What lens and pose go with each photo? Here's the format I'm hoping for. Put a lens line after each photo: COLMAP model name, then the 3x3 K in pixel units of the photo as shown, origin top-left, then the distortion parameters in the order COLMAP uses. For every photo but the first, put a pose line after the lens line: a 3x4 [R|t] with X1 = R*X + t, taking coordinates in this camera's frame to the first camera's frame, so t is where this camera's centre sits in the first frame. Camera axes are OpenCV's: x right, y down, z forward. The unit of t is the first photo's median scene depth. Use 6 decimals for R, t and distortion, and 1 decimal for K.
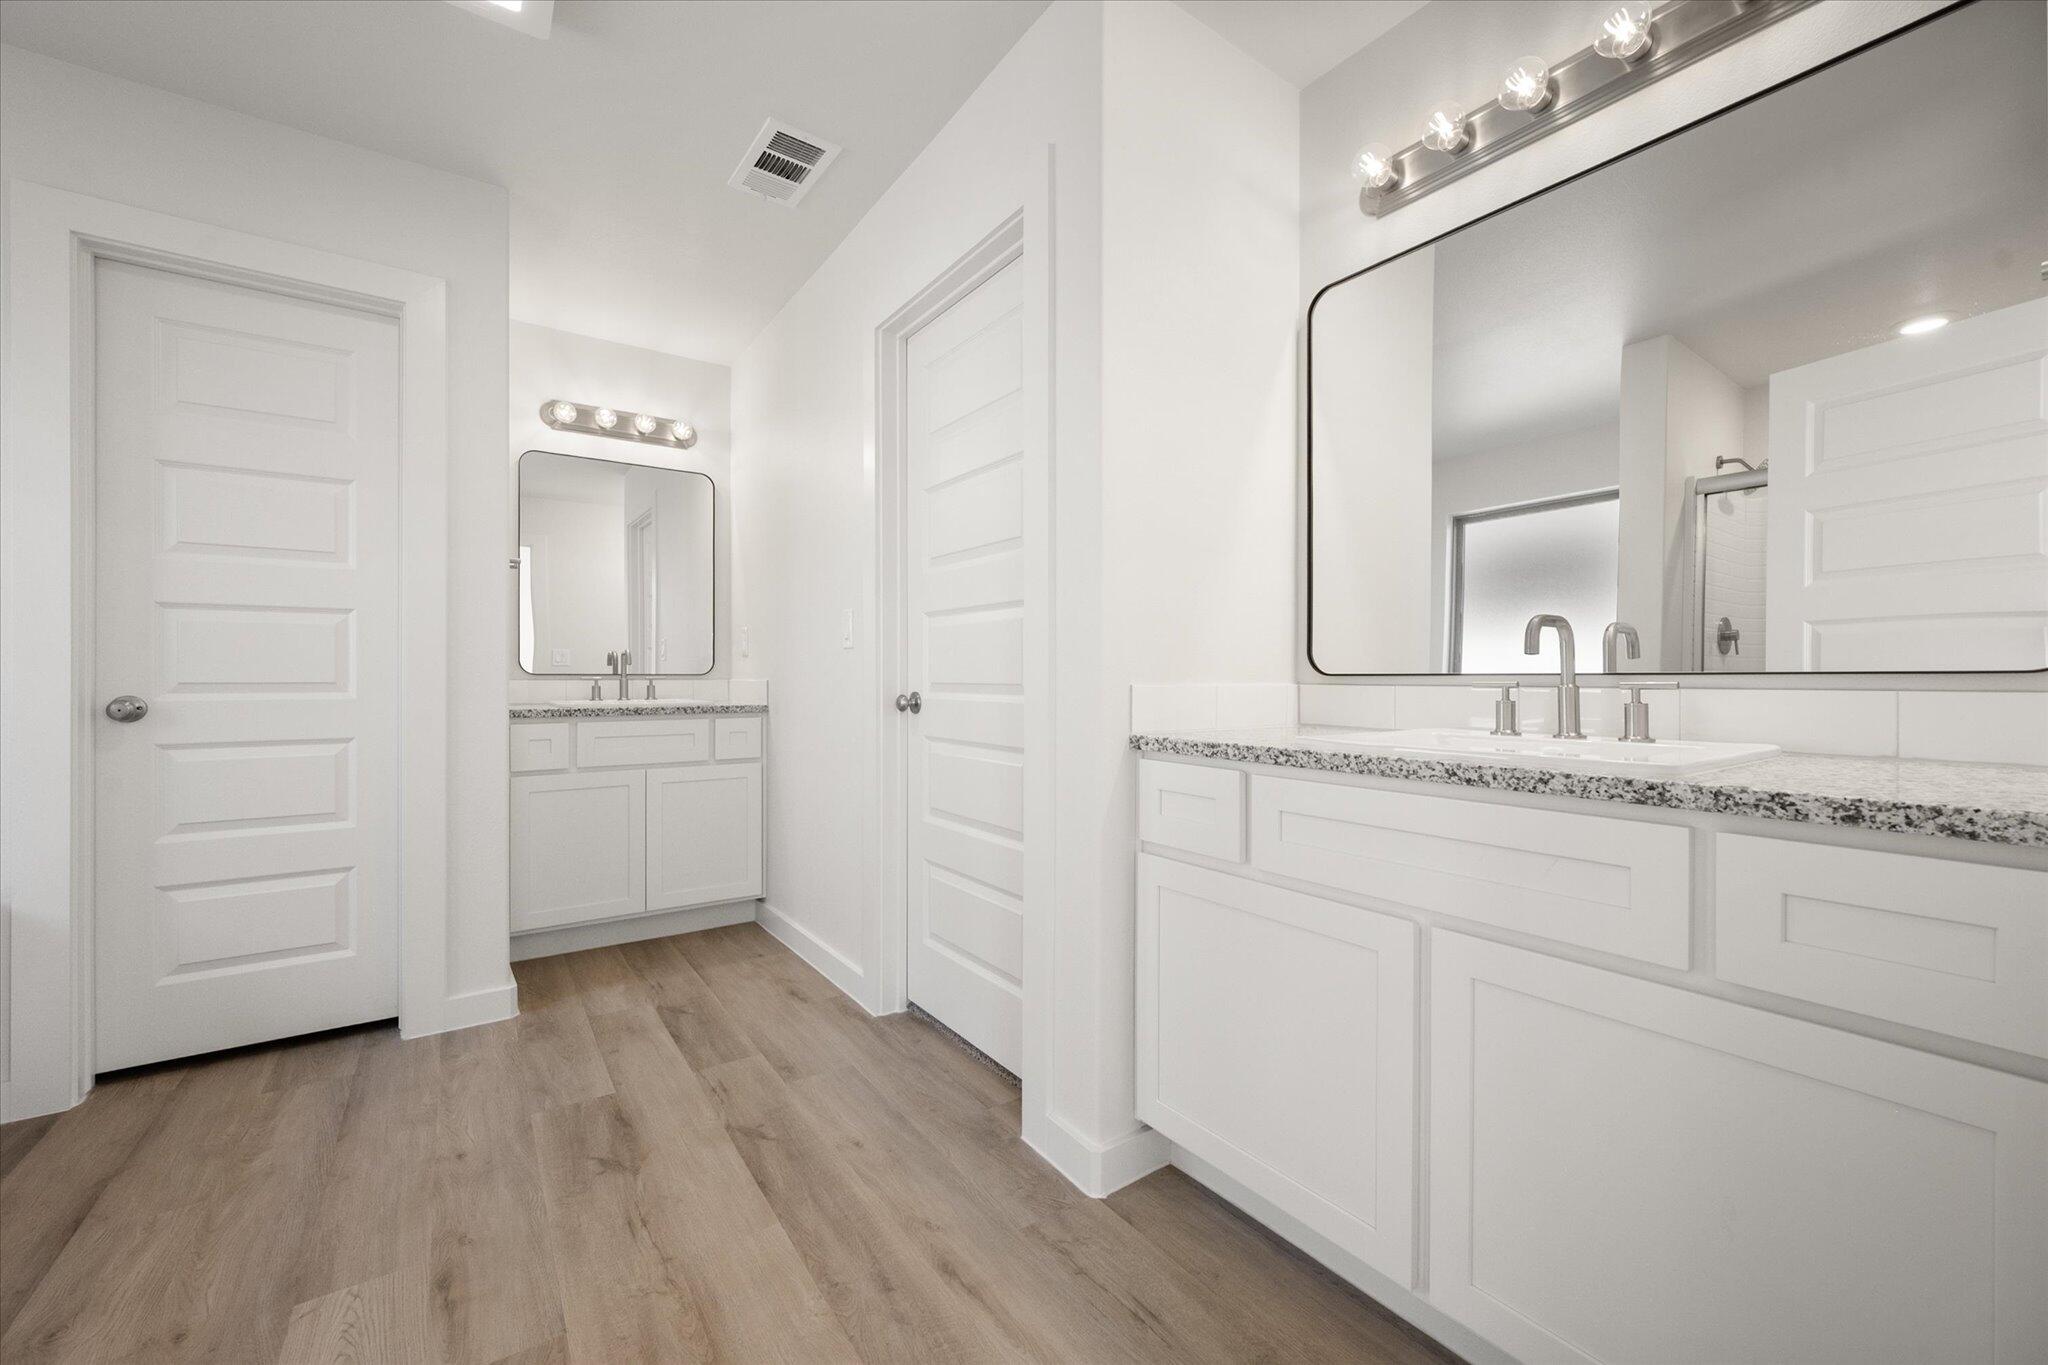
lens RADIAL K [[817.5, 0, 1037.2], [0, 817.5, 685.9], [0, 0, 1]] dist [-0.001324, 0.000243]
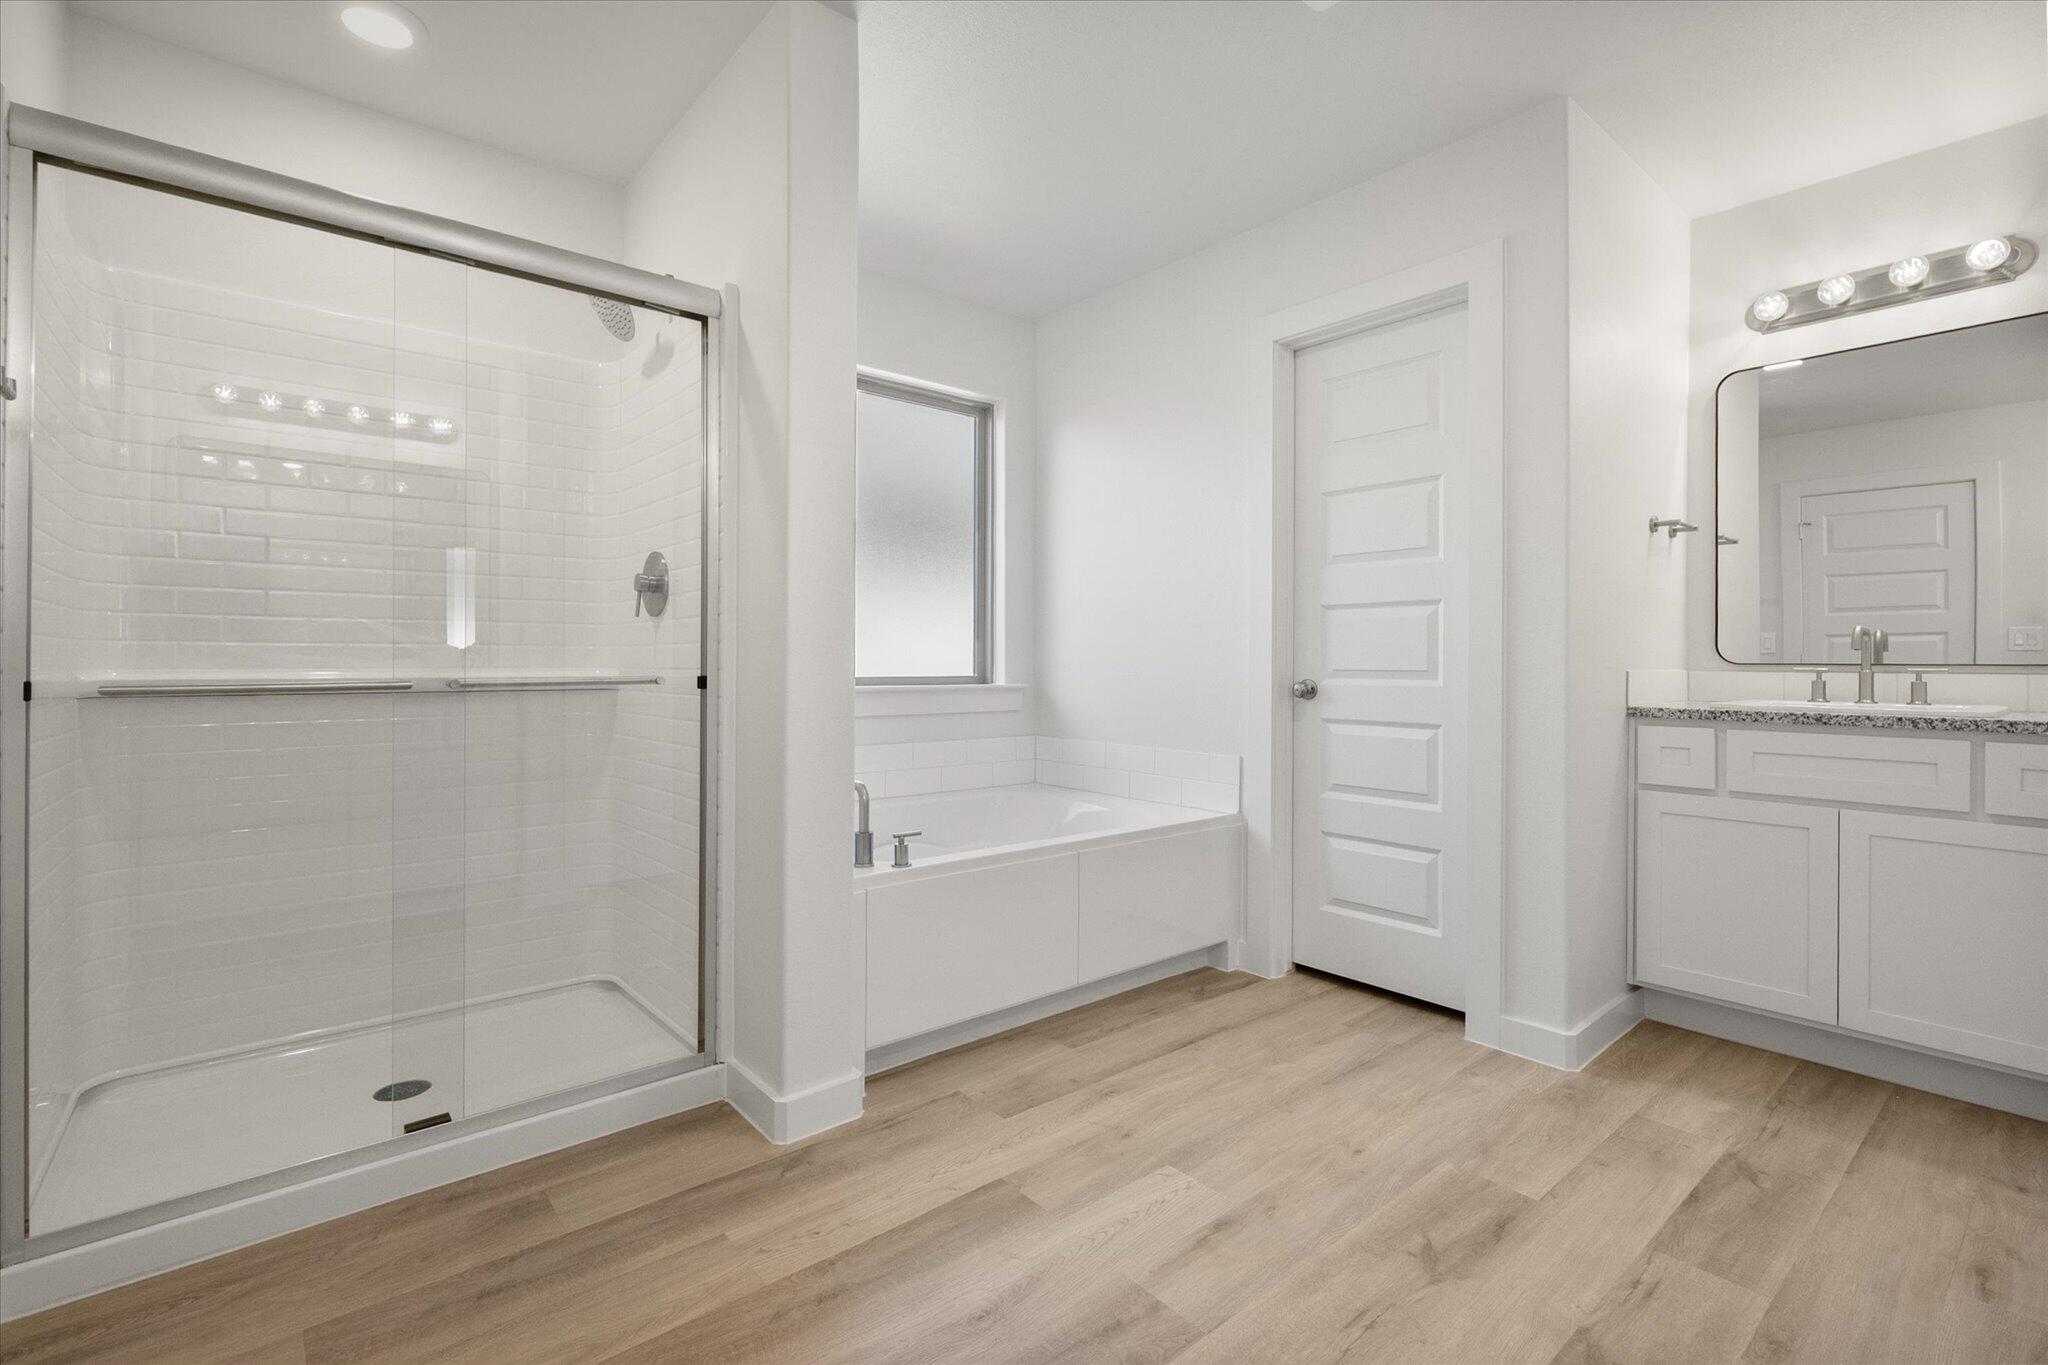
lens RADIAL K [[938.4, 0, 1029.5], [0, 938.4, 664.2], [0, 0, 1]] dist [0.001434, 0.000584]
pose [[0.071974, 0.002636, -0.997403, 0.314594], [-0.017028, 0.999854, 0.001413, -0.005689], [0.997261, 0.016882, 0.072008, 0.411065]]
